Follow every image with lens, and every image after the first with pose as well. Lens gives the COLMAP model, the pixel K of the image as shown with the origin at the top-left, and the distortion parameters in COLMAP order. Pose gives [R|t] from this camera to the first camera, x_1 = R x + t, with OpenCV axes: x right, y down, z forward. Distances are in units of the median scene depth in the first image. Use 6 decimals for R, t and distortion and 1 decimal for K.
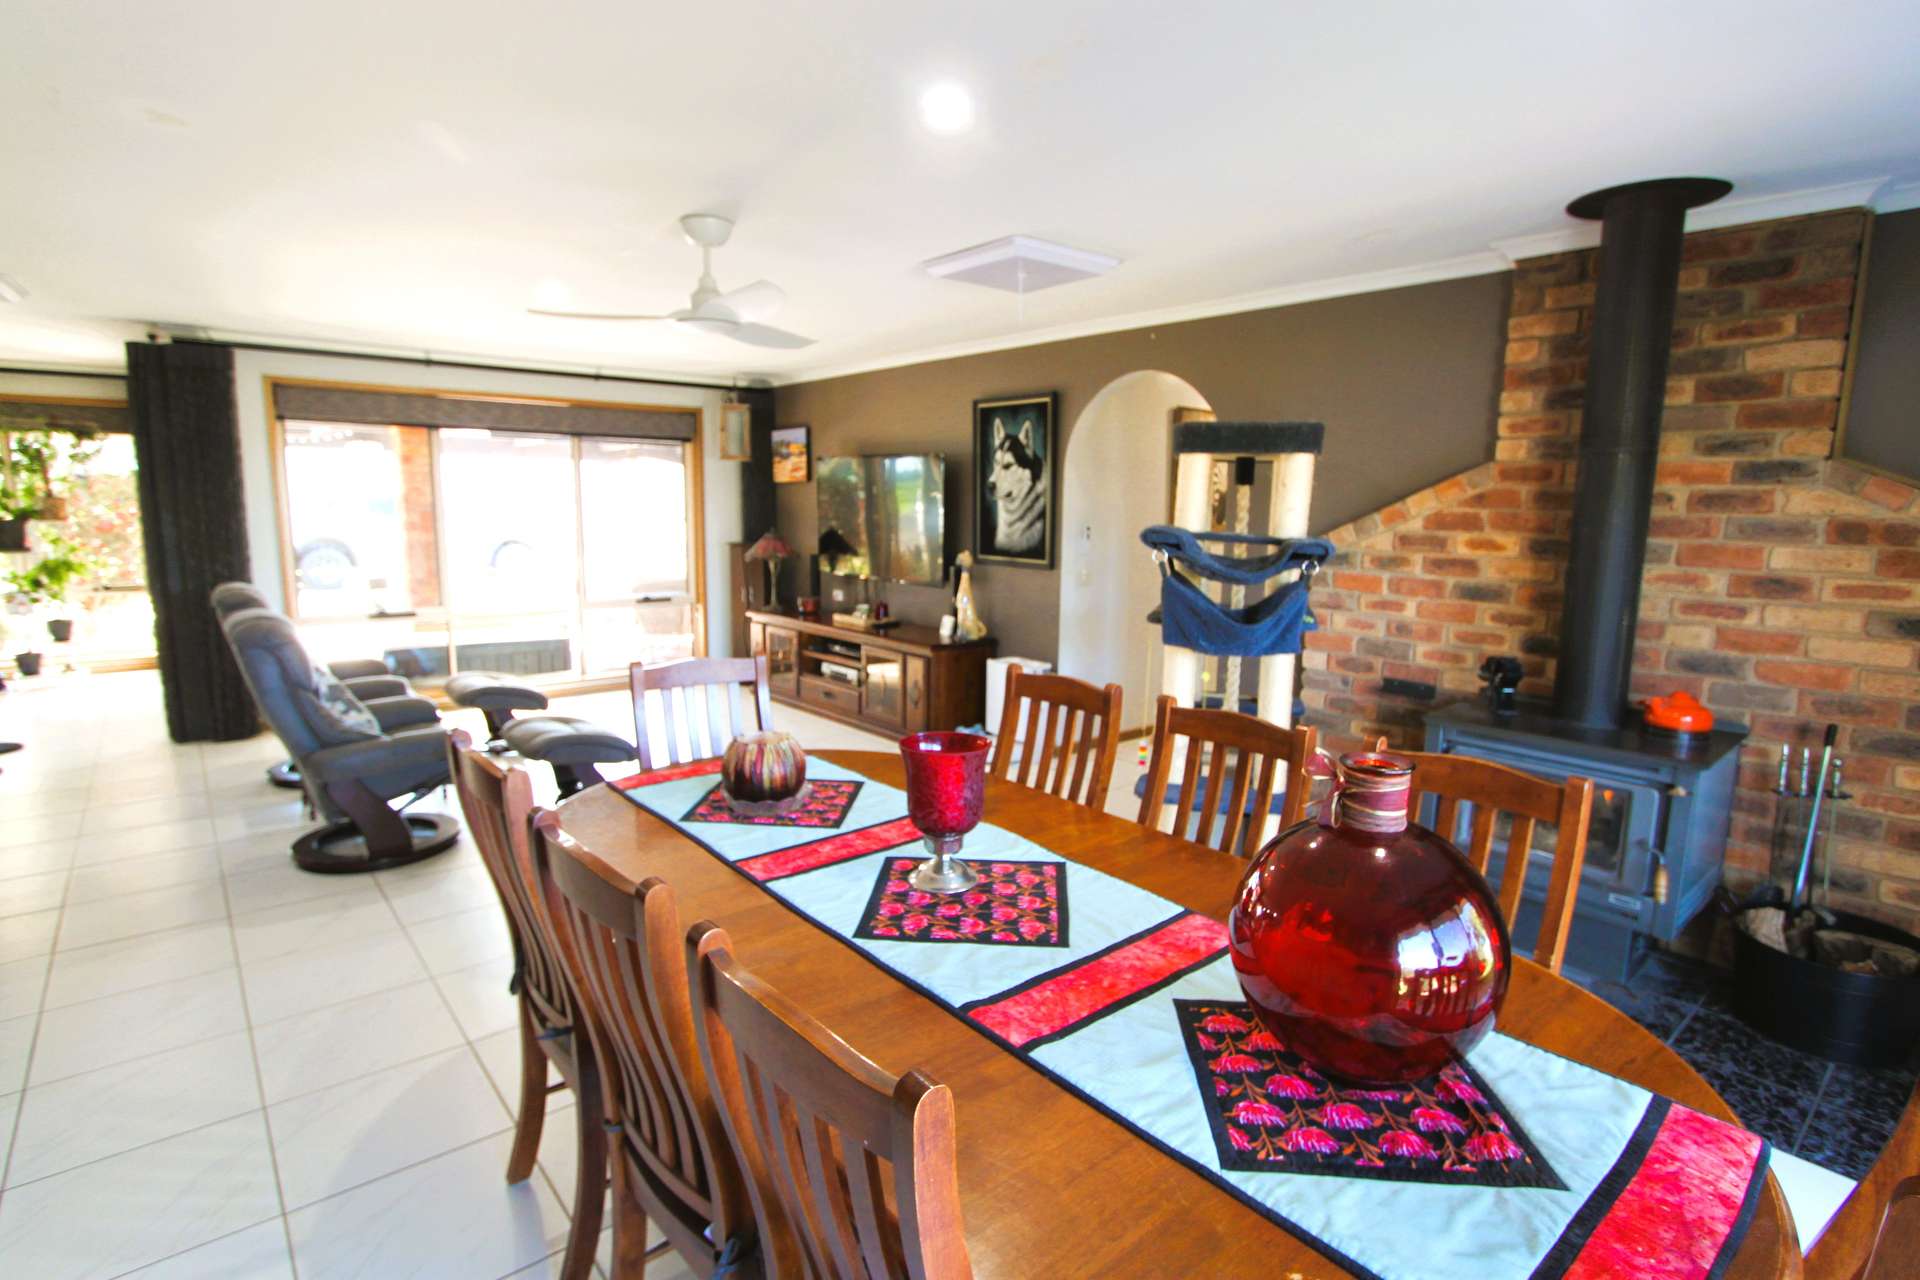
lens RADIAL K [[957.5, 0, 966.5], [0, 957.5, 641.6], [0, 0, 1]] dist [0.003042, 0.000537]
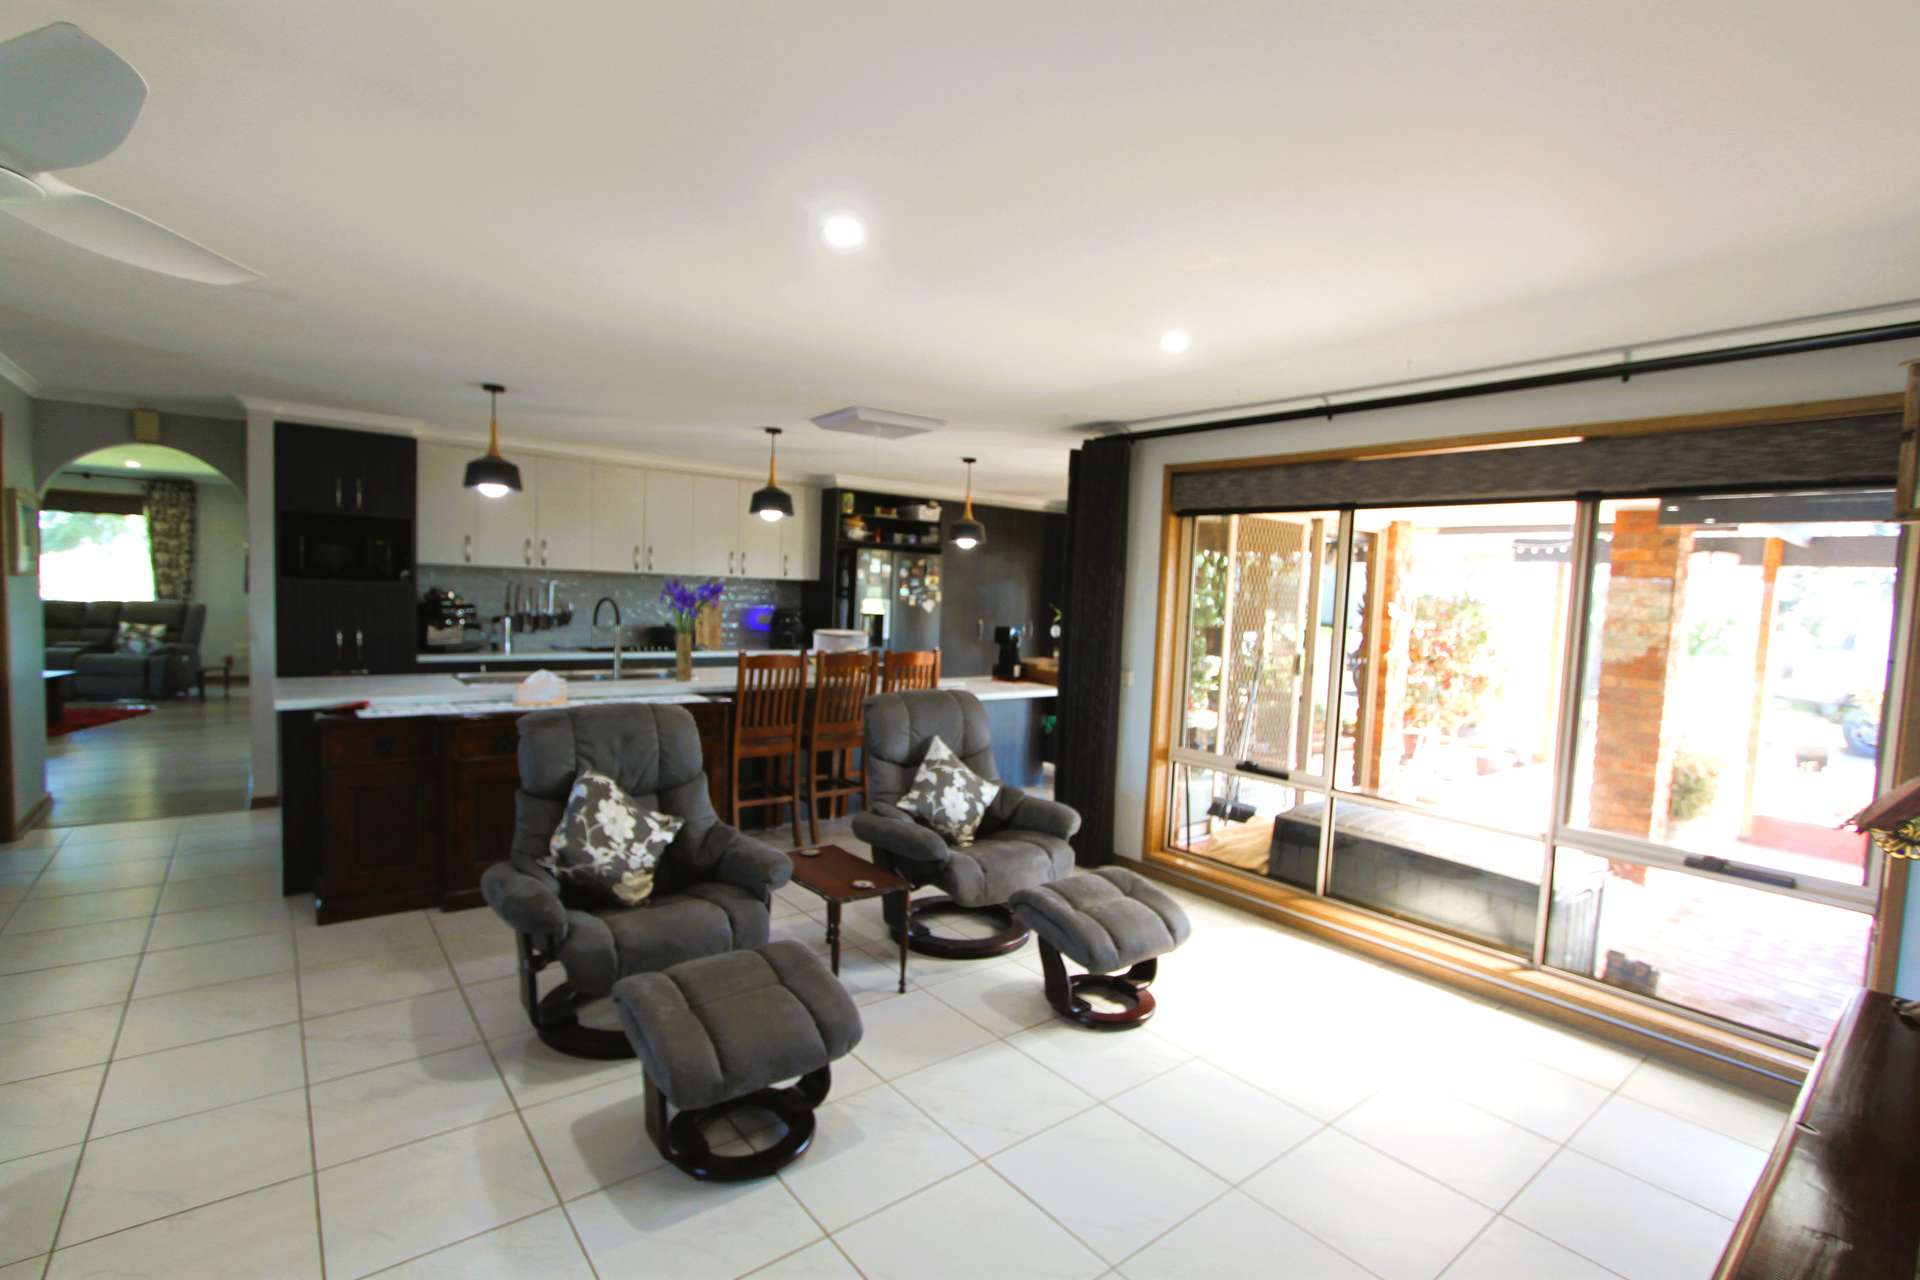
lens RADIAL K [[880.2, 0, 981.9], [0, 880.2, 645.2], [0, 0, 1]] dist [-0.013293, 0.000692]
pose [[-0.012592, 0.053722, -0.998477, 0.053976], [-0.185014, 0.981189, 0.055126, -0.118227], [0.982655, 0.185426, -0.002416, 0.774811]]
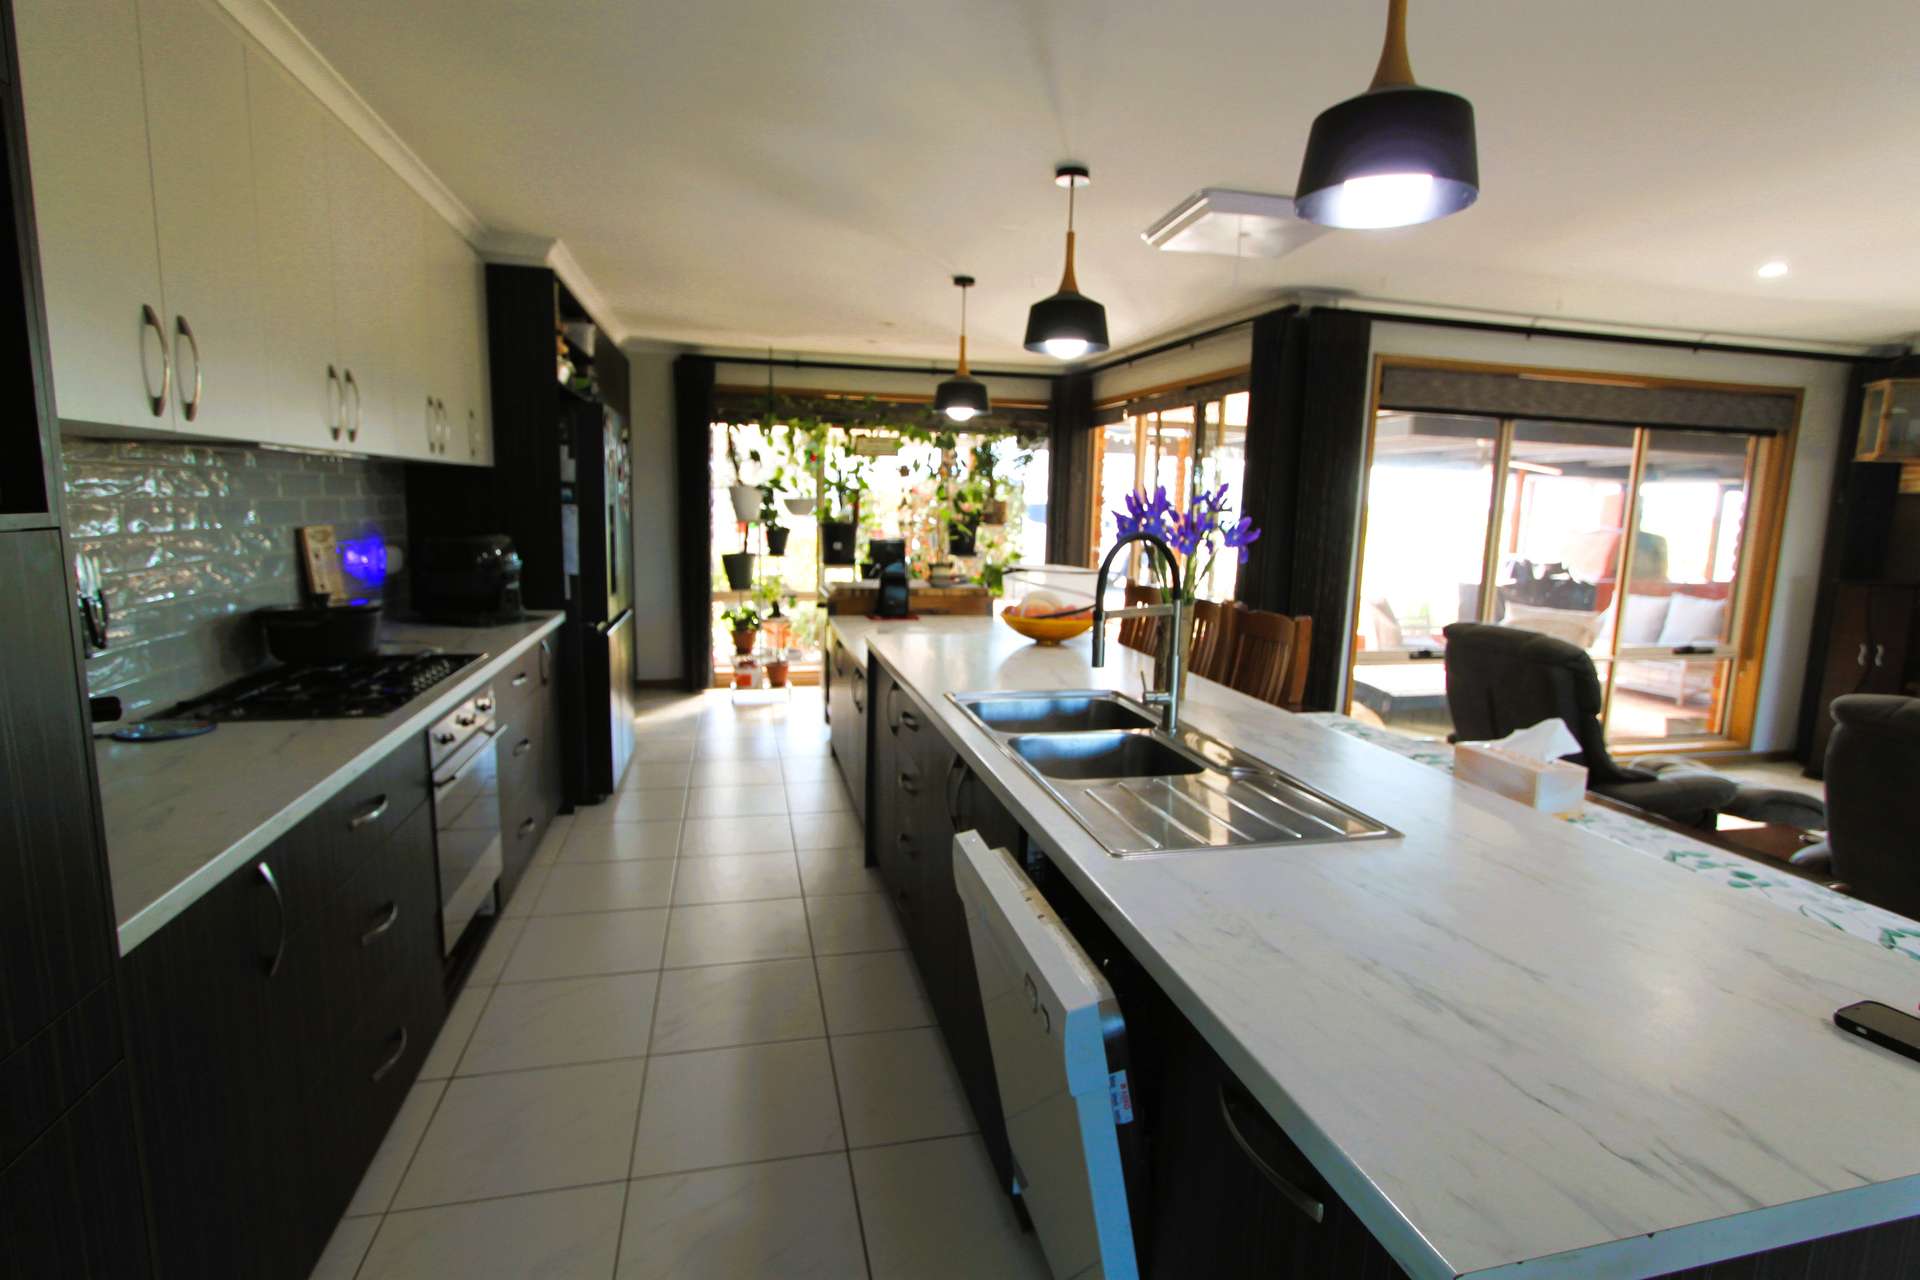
lens RADIAL K [[937.8, 0, 975.9], [0, 937.8, 645.5], [0, 0, 1]] dist [-0.013813, 0.000916]
pose [[0.899268, 0.079833, -0.430051, -0.607958], [-0.079304, 0.996666, 0.019187, -0.022556], [0.430149, 0.016850, 0.902601, 0.145715]]
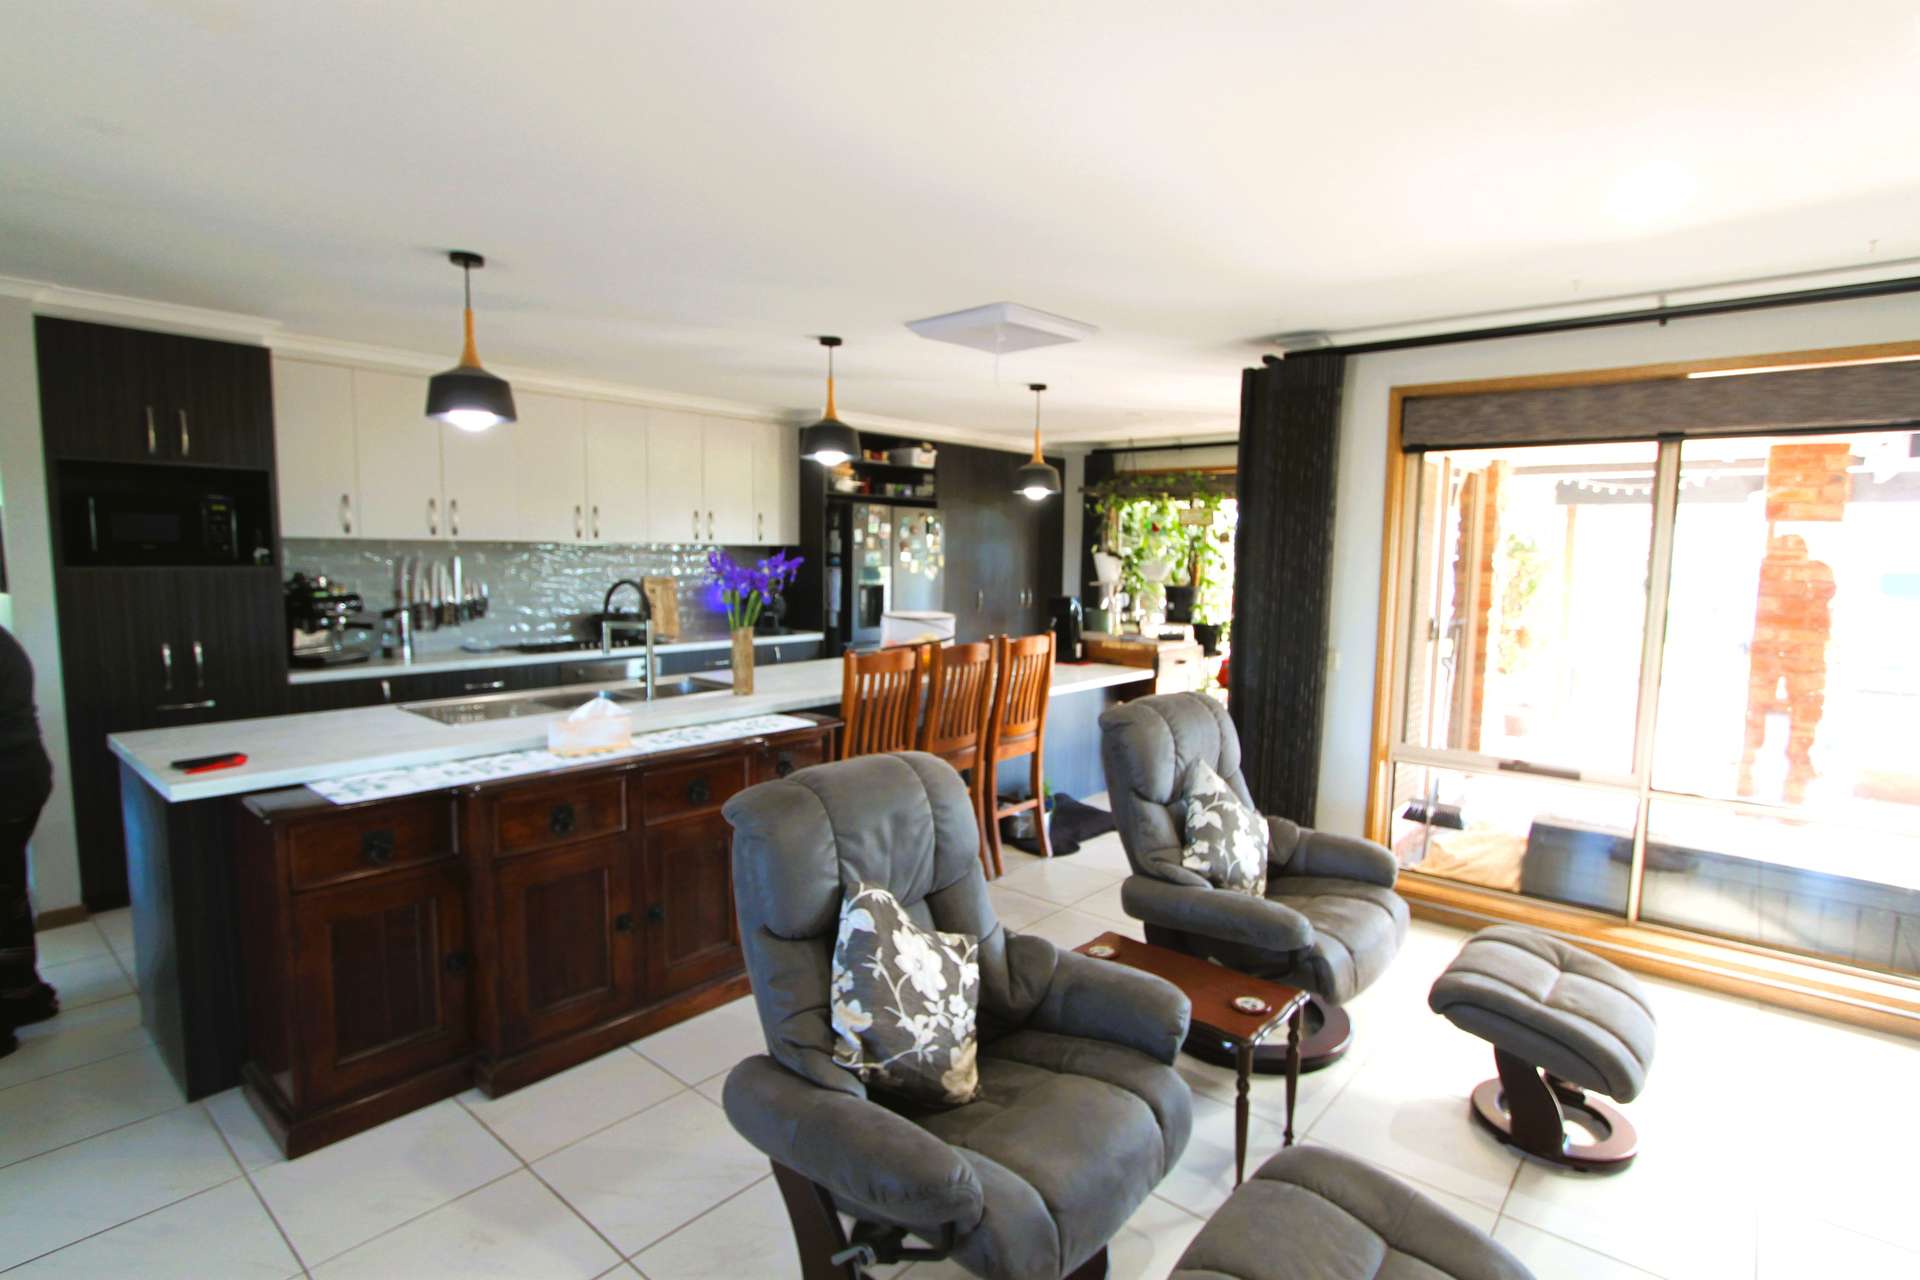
lens RADIAL K [[937.8, 0, 975.9], [0, 937.8, 645.5], [0, 0, 1]] dist [-0.013813, 0.000916]
pose [[0.174122, 0.093042, -0.980319, -0.115070], [-0.153537, 0.985916, 0.066302, -0.087668], [0.972681, 0.138970, 0.185955, 0.552658]]
